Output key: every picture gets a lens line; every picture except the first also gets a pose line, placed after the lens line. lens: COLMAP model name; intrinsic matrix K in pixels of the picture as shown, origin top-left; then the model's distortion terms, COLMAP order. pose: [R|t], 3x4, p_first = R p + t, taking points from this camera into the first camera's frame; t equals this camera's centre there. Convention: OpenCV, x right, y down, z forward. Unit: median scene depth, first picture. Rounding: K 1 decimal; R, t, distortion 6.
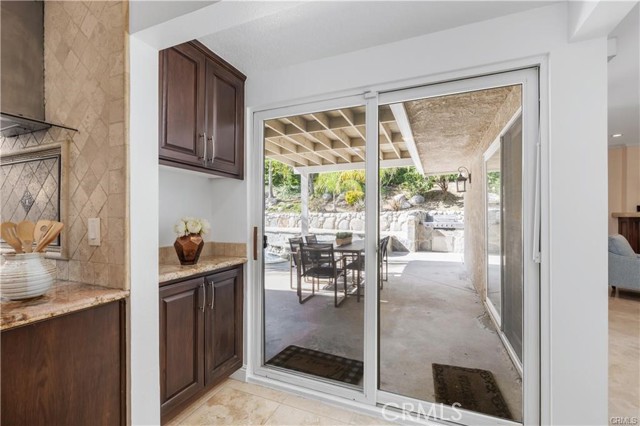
lens RADIAL K [[280.4, 0, 321.0], [0, 280.4, 215.5], [0, 0, 1]] dist [-0.001577, 0.000189]
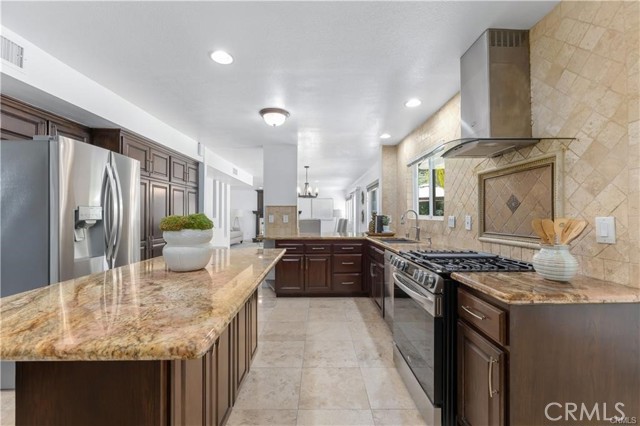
lens RADIAL K [[268.0, 0, 321.9], [0, 268.0, 211.8], [0, 0, 1]] dist [-0.000430, -0.000935]
pose [[0.401333, -0.011527, -0.915860, -0.286894], [0.001772, 0.999929, -0.011809, 0.000007], [0.915930, 0.003116, 0.401325, -0.337654]]
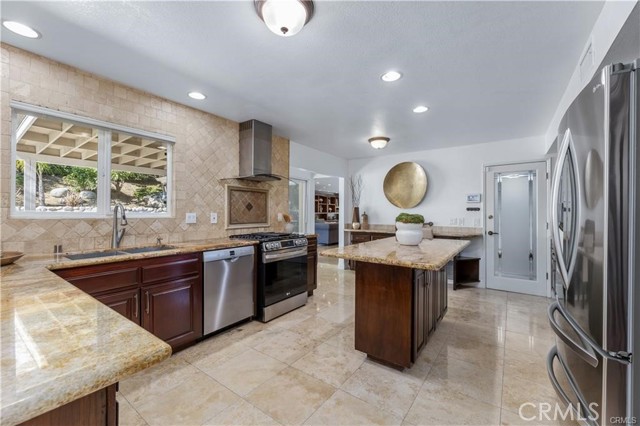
lens RADIAL K [[259.6, 0, 317.2], [0, 259.6, 212.3], [0, 0, 1]] dist [-0.002030, -0.000200]
pose [[0.228197, 0.003131, 0.973610, -3.511344], [-0.004460, 0.999988, -0.002170, 0.002379], [-0.973605, -0.003847, 0.228208, -0.176183]]
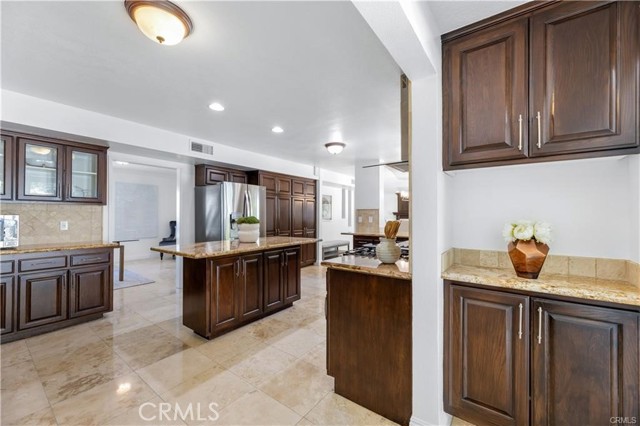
lens RADIAL K [[259.6, 0, 321.5], [0, 259.6, 214.5], [0, 0, 1]] dist [-0.002030, -0.000200]
pose [[-0.242597, -0.005065, -0.970114, 0.543126], [0.001486, 0.999983, -0.005592, -0.008807], [0.970126, -0.002798, -0.242586, 0.784536]]
